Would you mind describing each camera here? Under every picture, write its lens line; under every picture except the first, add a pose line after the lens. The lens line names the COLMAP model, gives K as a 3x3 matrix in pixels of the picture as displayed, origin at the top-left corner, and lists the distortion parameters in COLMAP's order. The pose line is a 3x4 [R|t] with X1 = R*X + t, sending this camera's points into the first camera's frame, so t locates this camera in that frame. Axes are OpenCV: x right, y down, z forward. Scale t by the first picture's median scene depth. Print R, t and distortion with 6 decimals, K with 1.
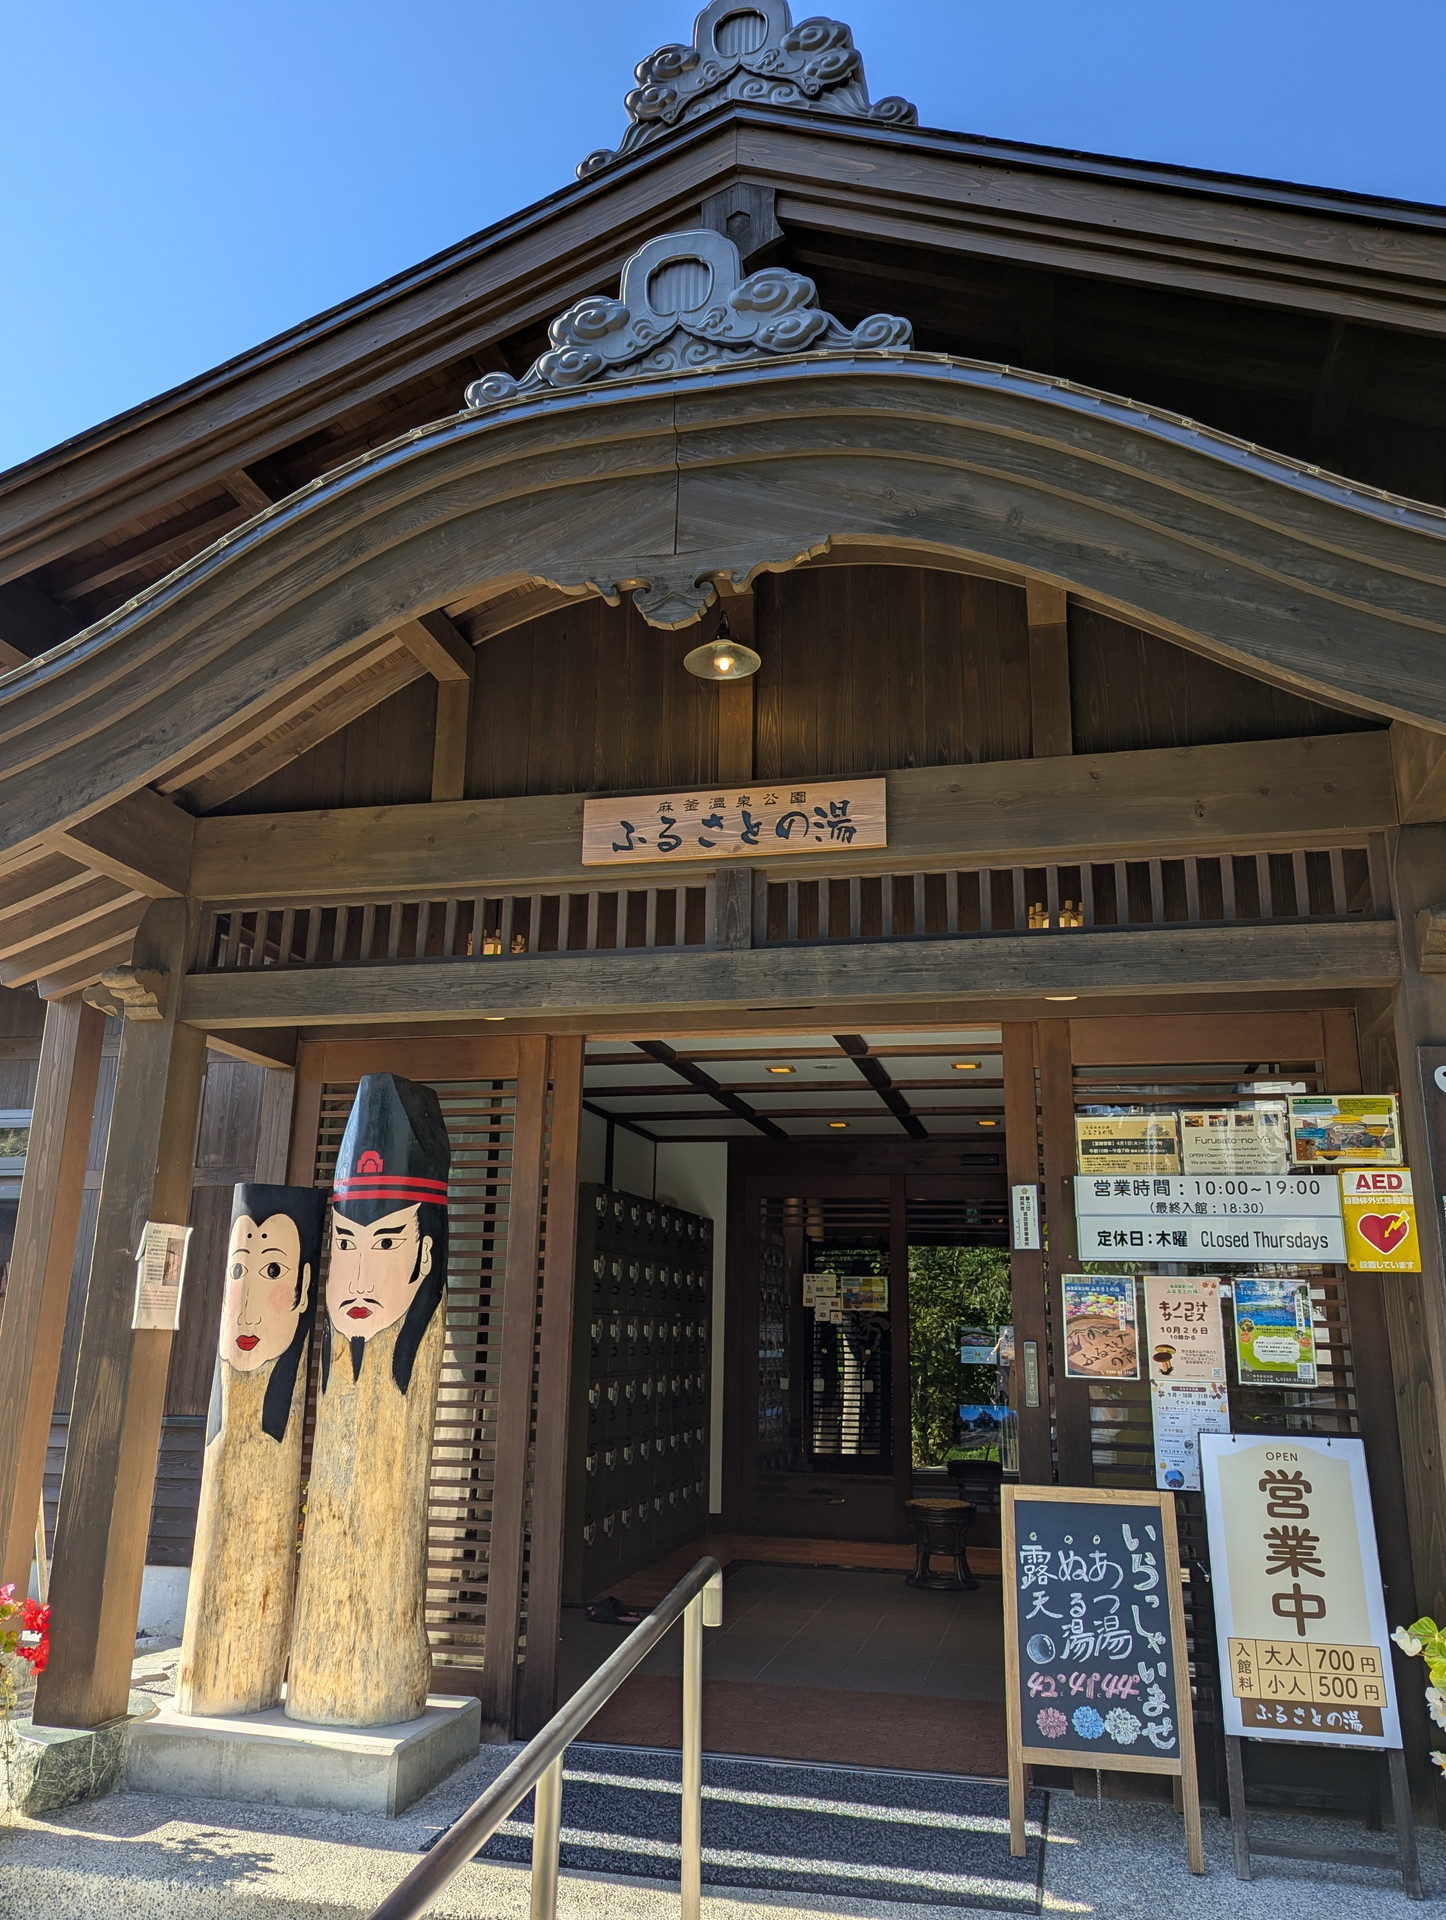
lens RADIAL K [[1459.8, 0, 713.7], [0, 1459.8, 948.6], [0, 0, 1]] dist [0.085102, -0.089037]
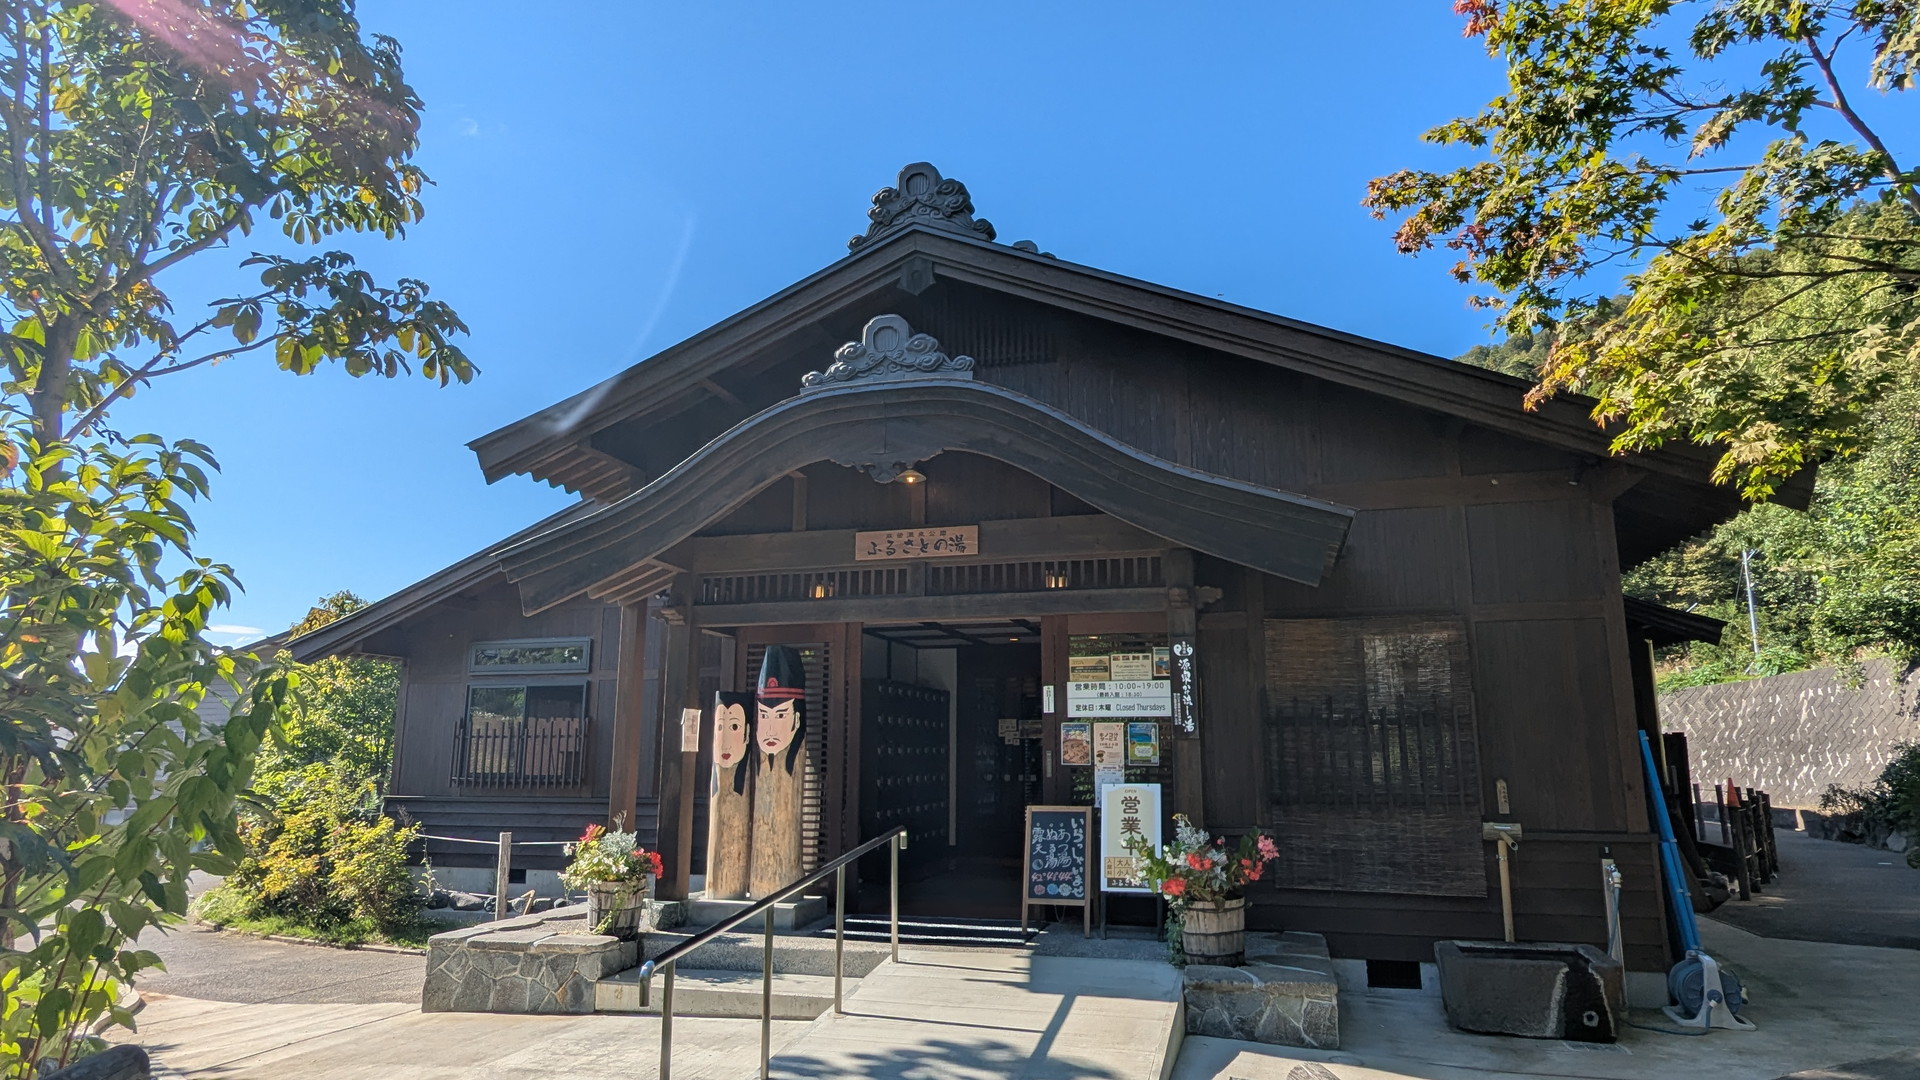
lens RADIAL K [[1127.6, 0, 972.7], [0, 1127.6, 536.1], [0, 0, 1]] dist [-0.001624, -0.000161]
pose [[0.999447, -0.022565, -0.024417, 0.151494], [0.024095, 0.997638, 0.064320, -0.215227], [0.022908, -0.064873, 0.997631, -0.861025]]
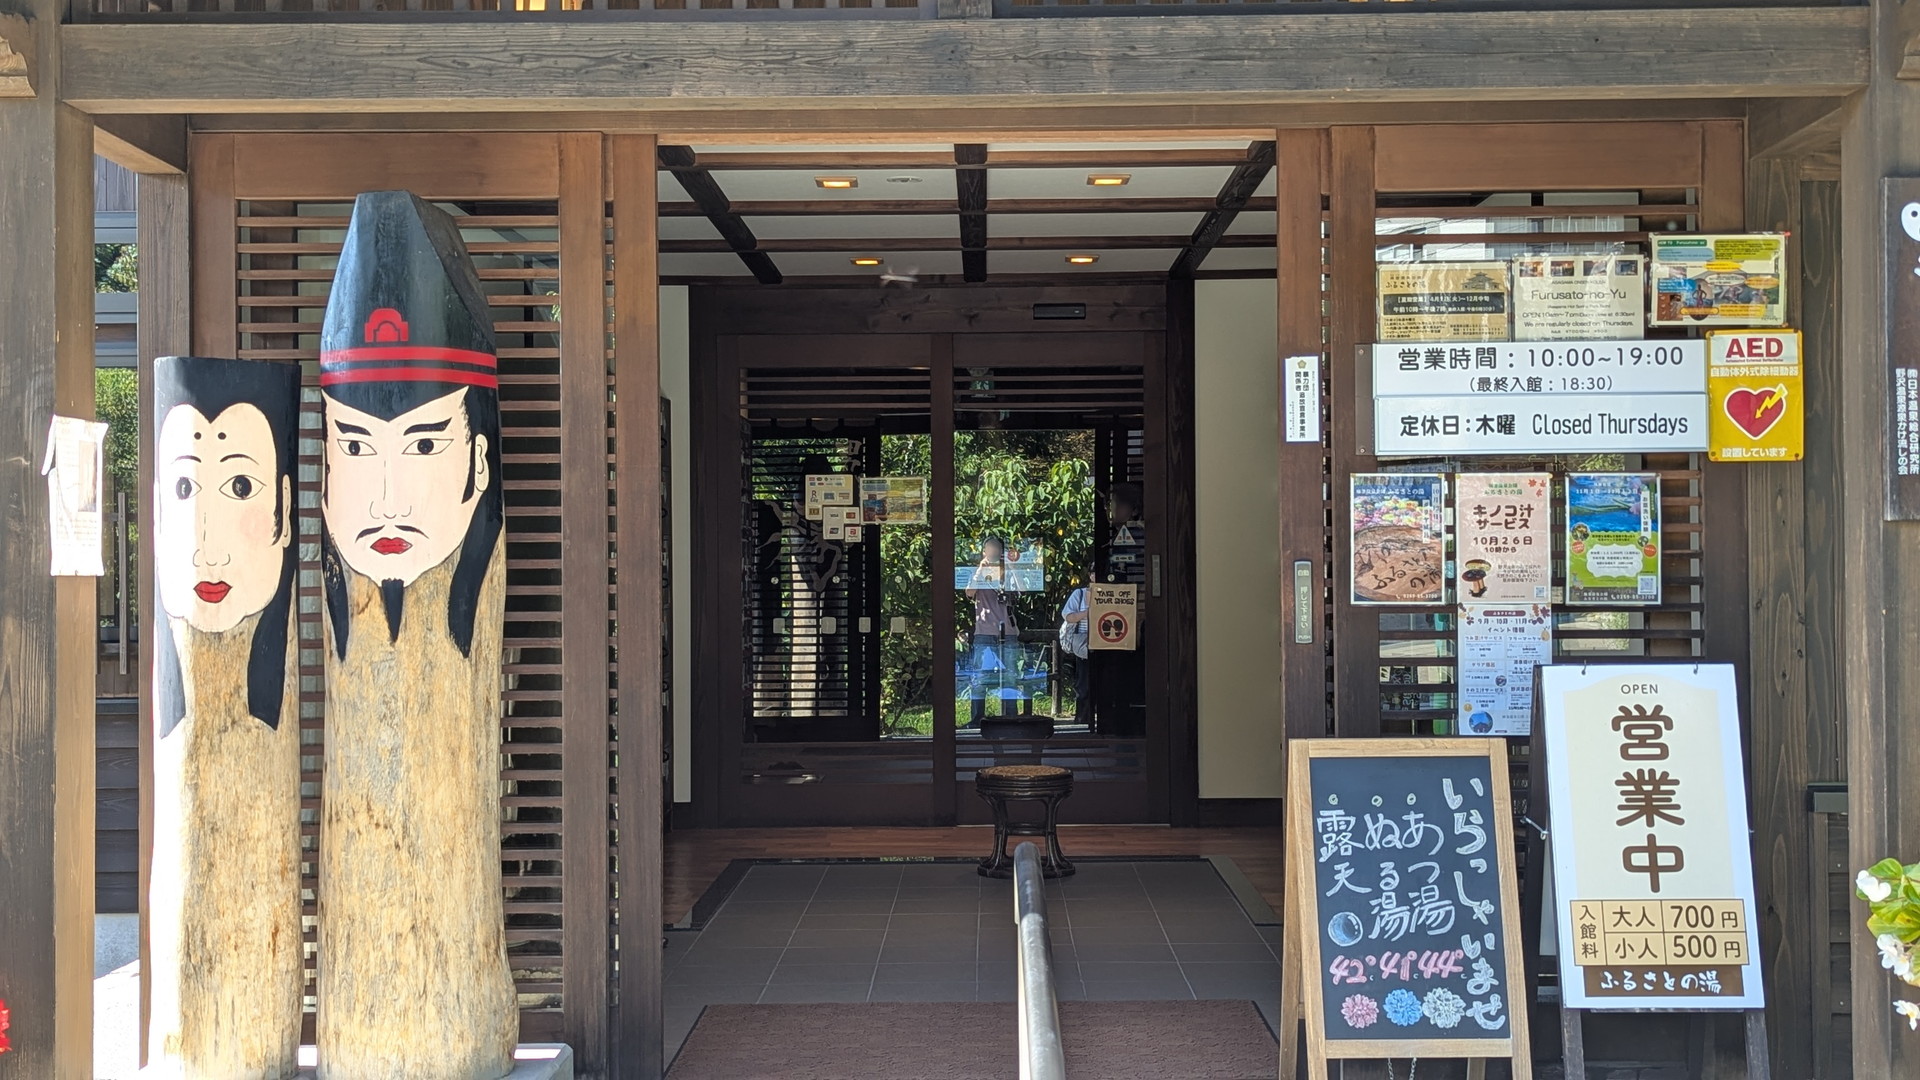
lens RADIAL K [[2223.8, 0, 984.3], [0, 2223.8, 536.1], [0, 0, 1]] dist [0.058993, -0.045265]
pose [[0.972294, -0.023472, 0.232581, -0.220371], [-0.034762, 0.969366, 0.243147, -0.017827], [-0.231163, -0.244496, 0.941693, -0.033378]]
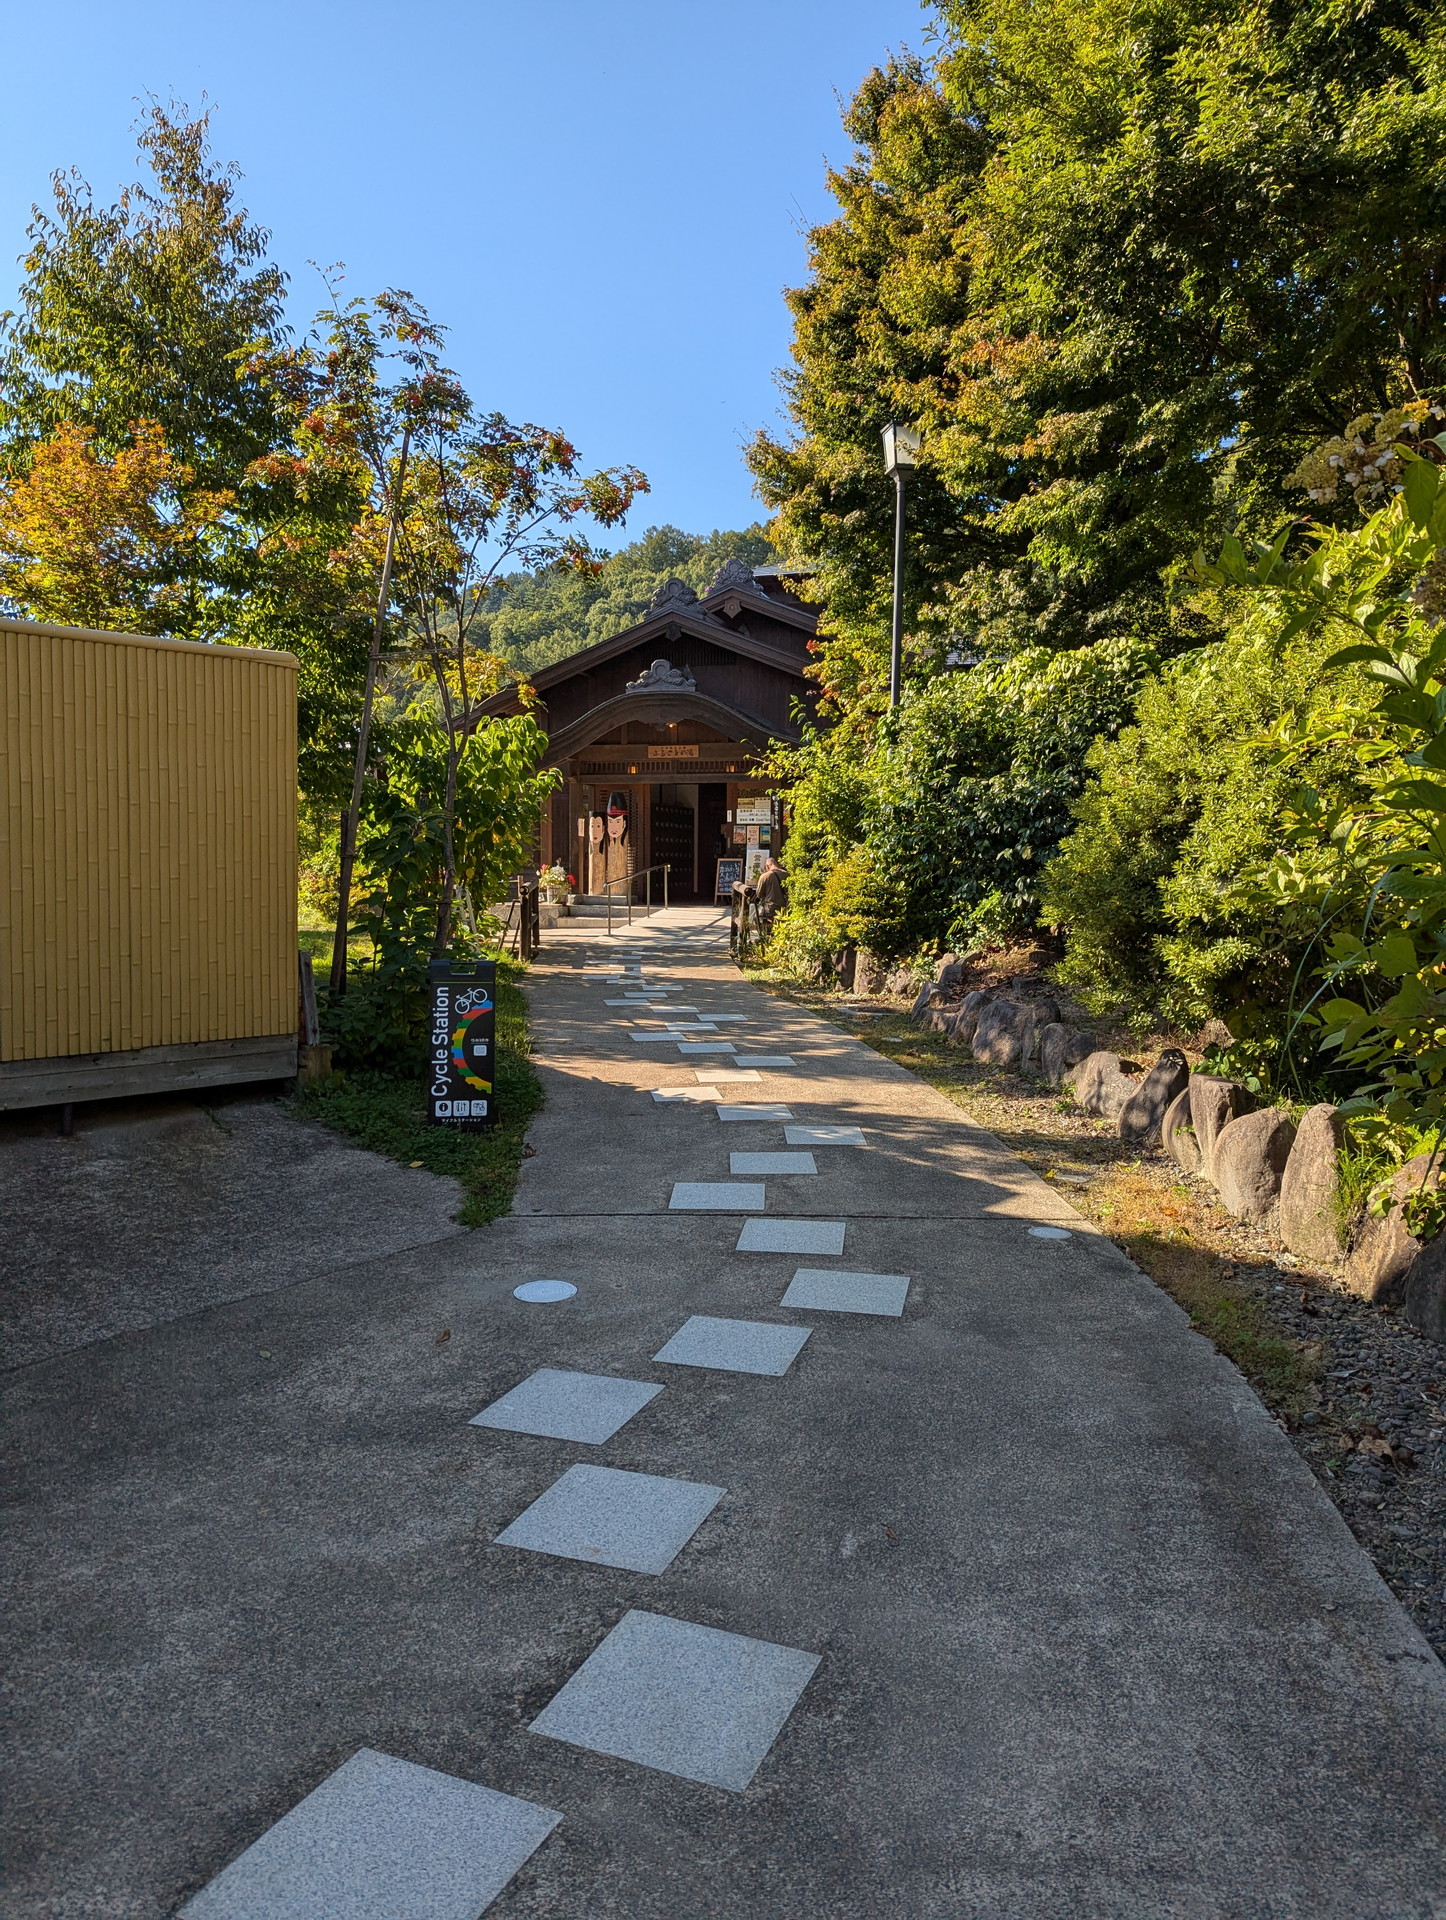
lens RADIAL K [[1328.6, 0, 723.0], [0, 1328.6, 960.0], [0, 0, 1]] dist [0.105418, -0.060596]
pose [[0.998758, -0.005106, -0.049555, 0.473406], [0.020690, 0.947401, 0.319379, -1.001240], [0.045318, -0.320008, 0.946330, -4.342221]]
